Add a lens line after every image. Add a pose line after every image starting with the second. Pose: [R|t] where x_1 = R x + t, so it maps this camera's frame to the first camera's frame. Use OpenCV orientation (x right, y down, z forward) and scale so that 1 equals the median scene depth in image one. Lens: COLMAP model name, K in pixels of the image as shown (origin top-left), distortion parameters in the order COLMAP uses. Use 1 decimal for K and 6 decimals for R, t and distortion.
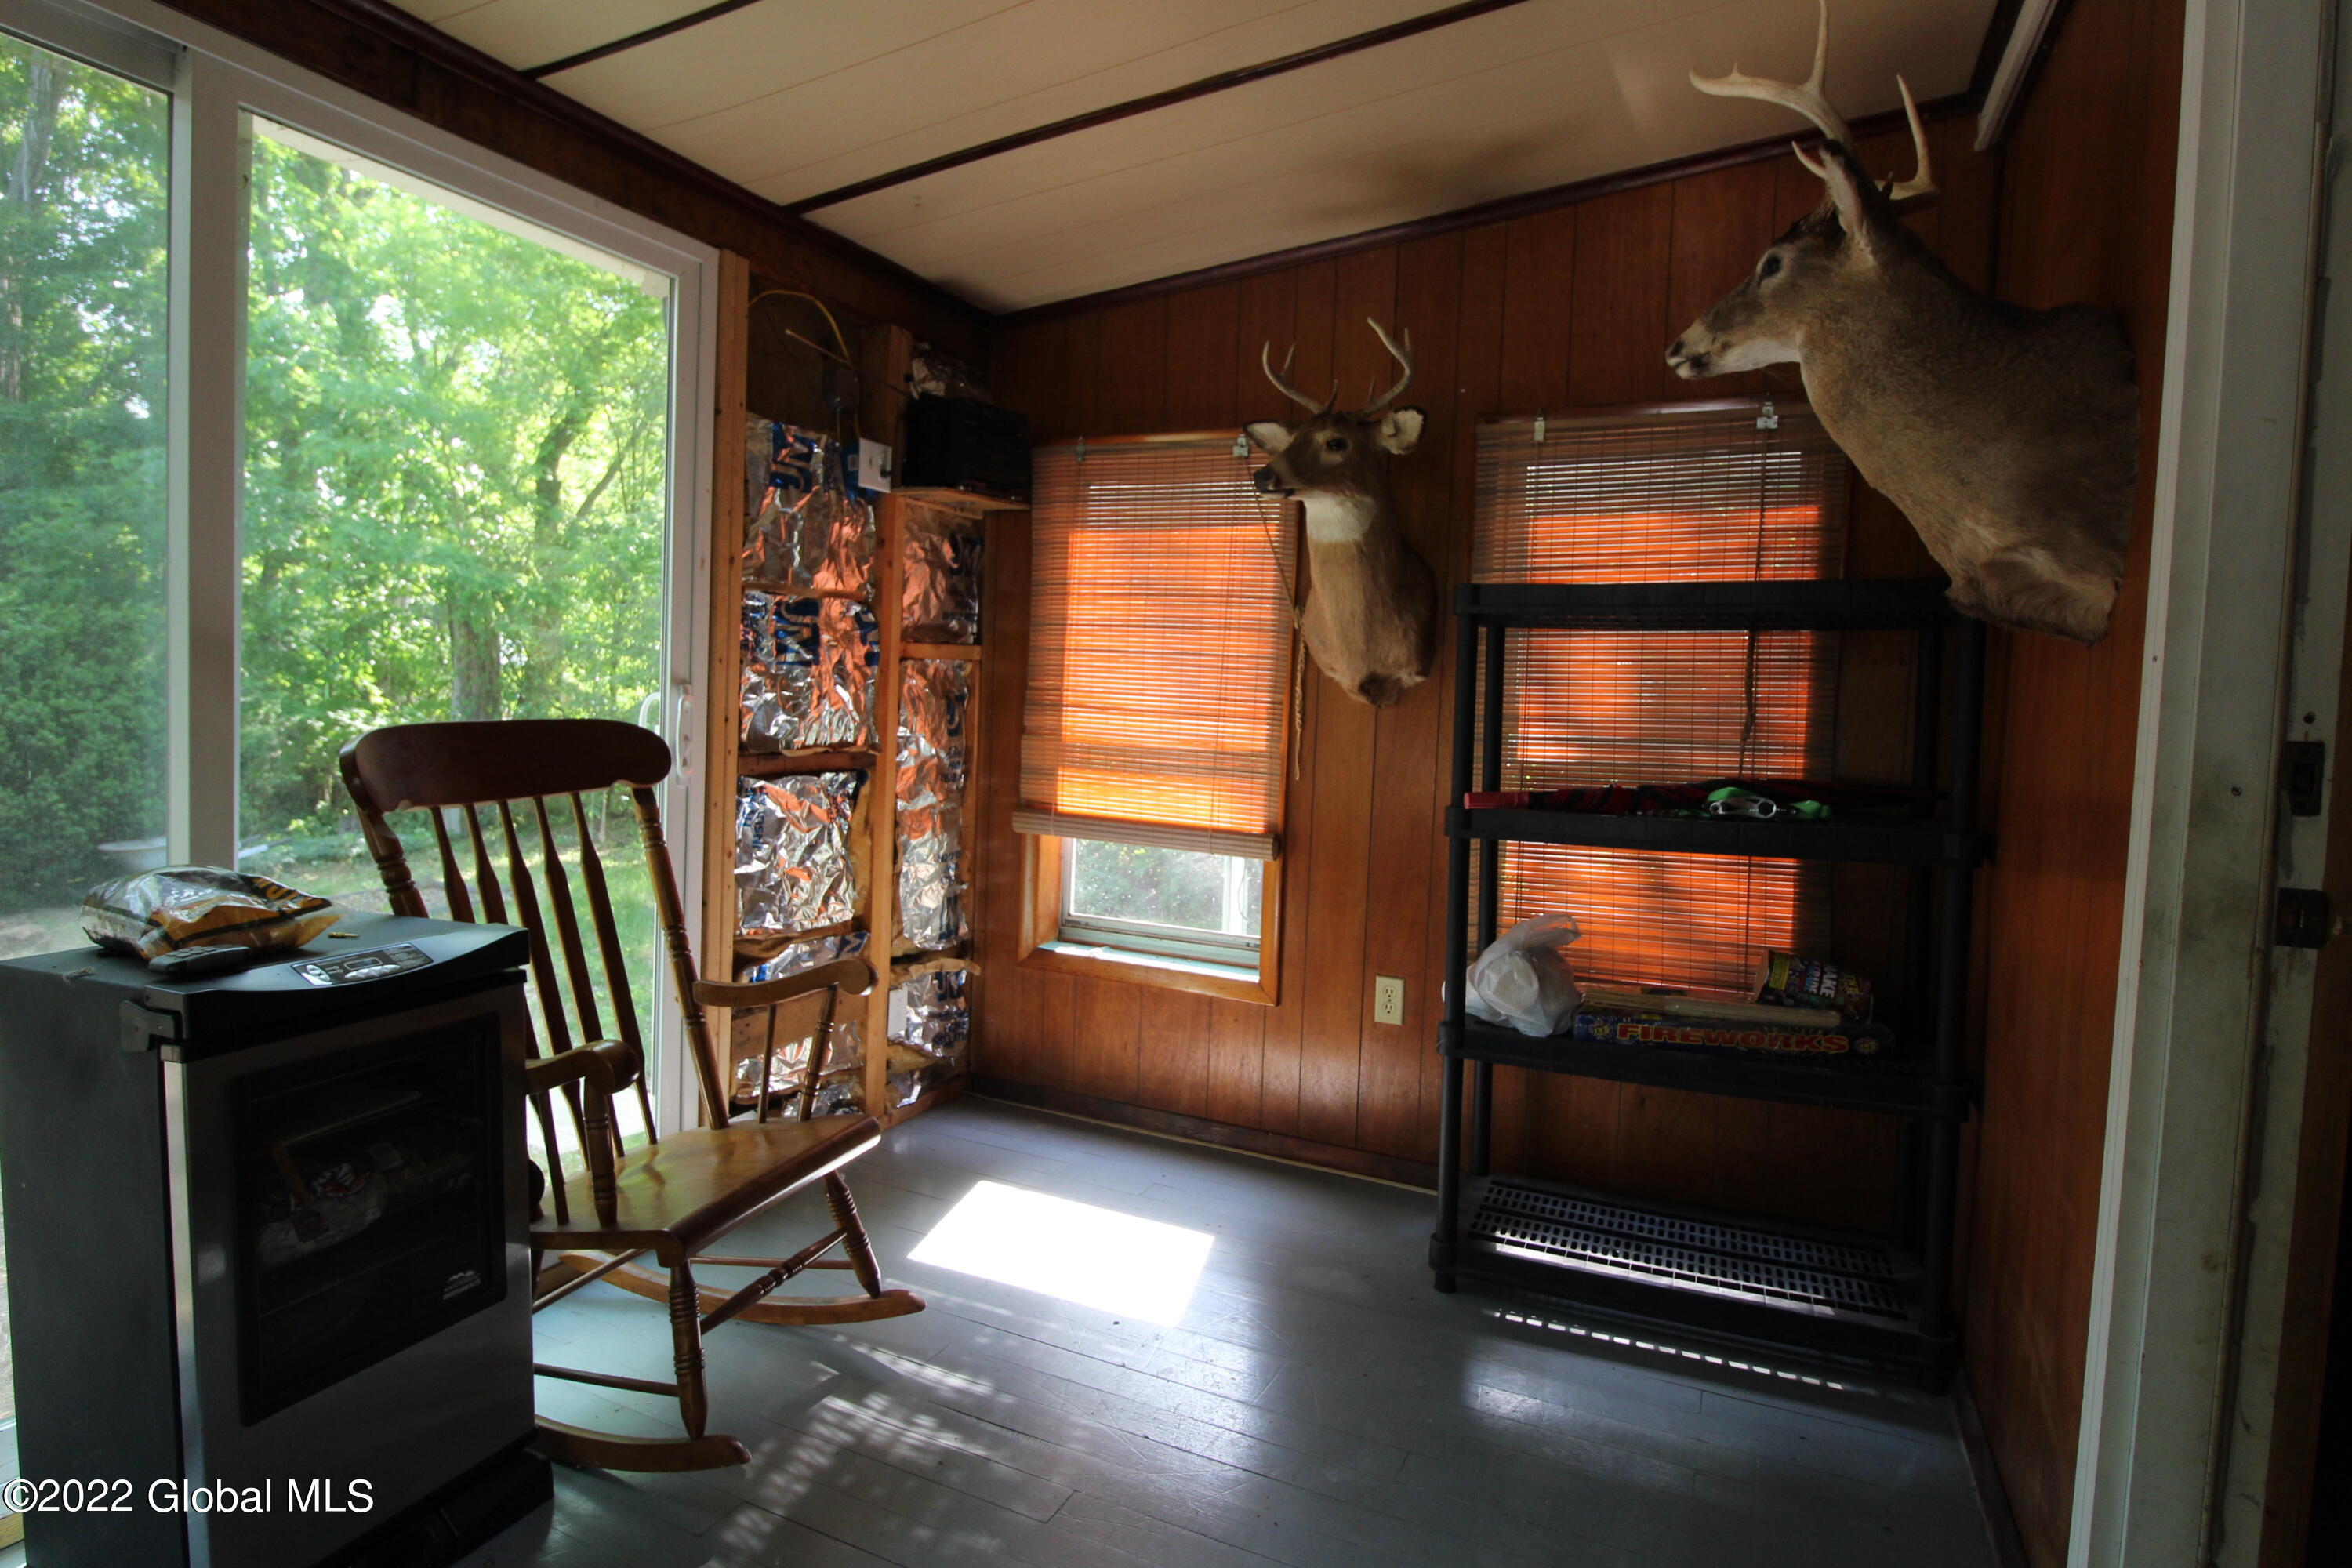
lens RADIAL K [[1237.8, 0, 1180.5], [0, 1237.8, 771.3], [0, 0, 1]] dist [0.001310, -0.008660]
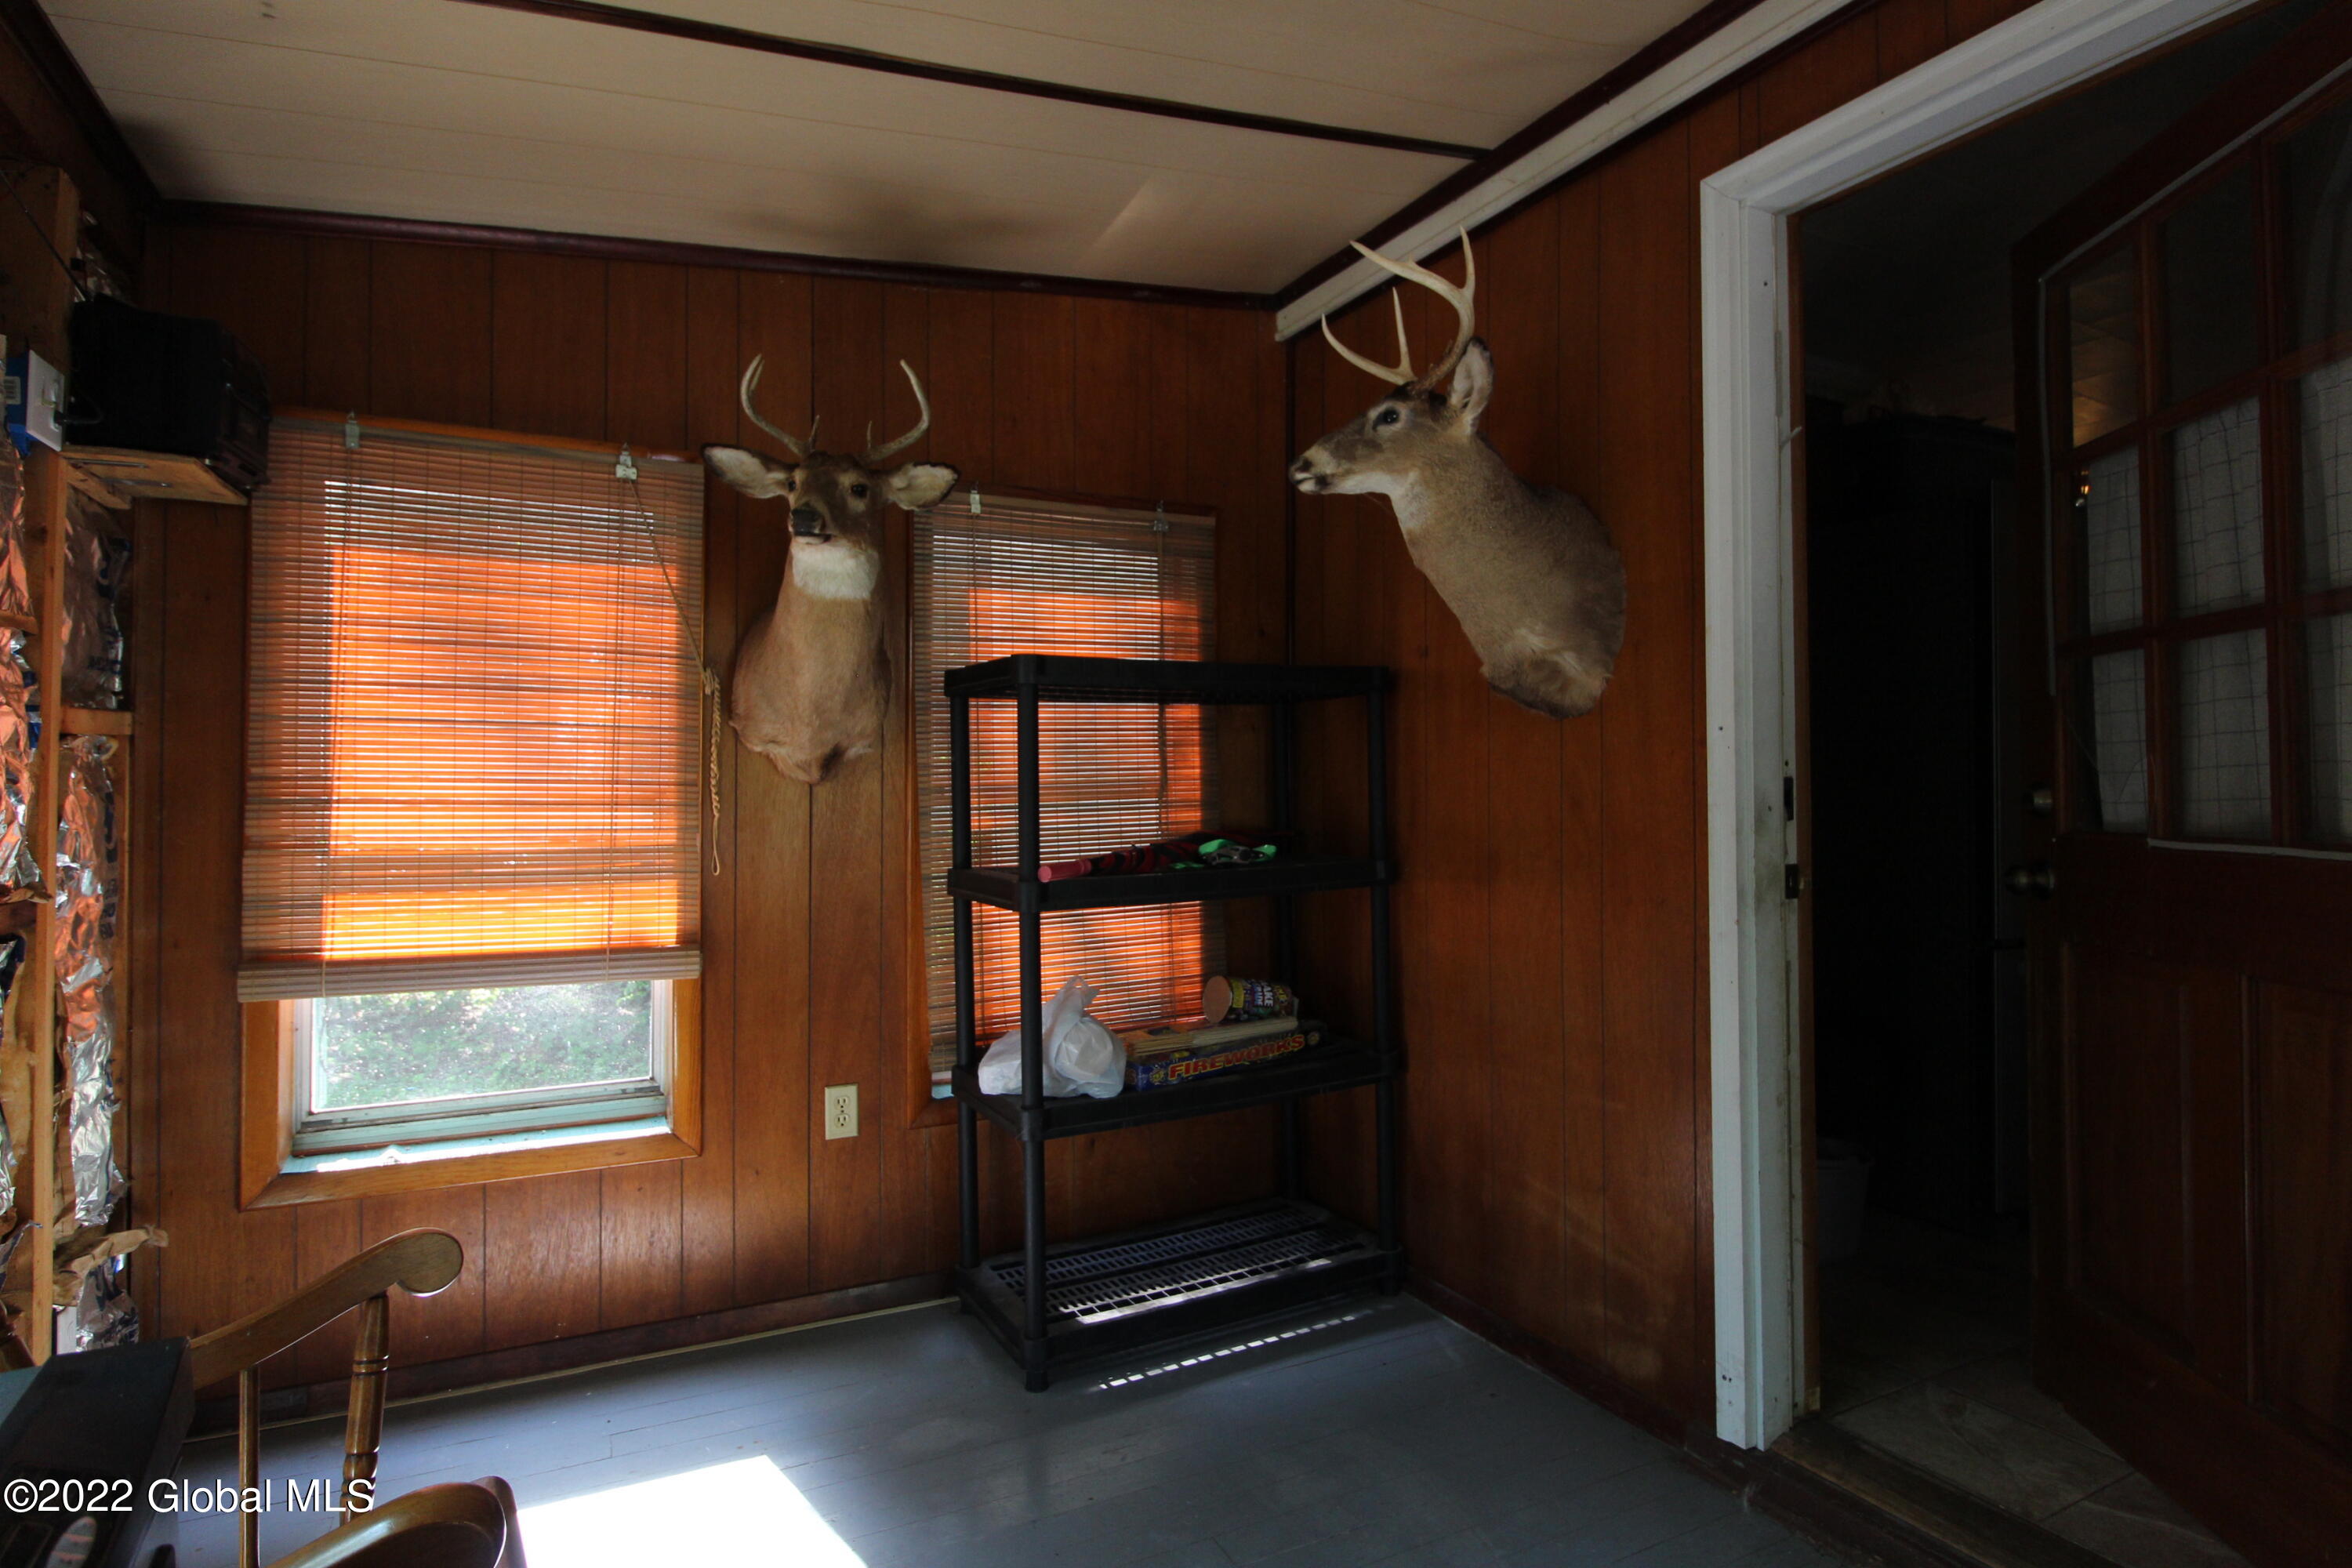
lens RADIAL K [[1237.8, 0, 1184.1], [0, 1237.8, 772.4], [0, 0, 1]] dist [0.001310, -0.008660]
pose [[0.612959, -0.033206, 0.789417, -0.429411], [0.074397, 0.997103, -0.015825, -0.029777], [-0.786605, 0.068430, 0.613653, 0.277129]]
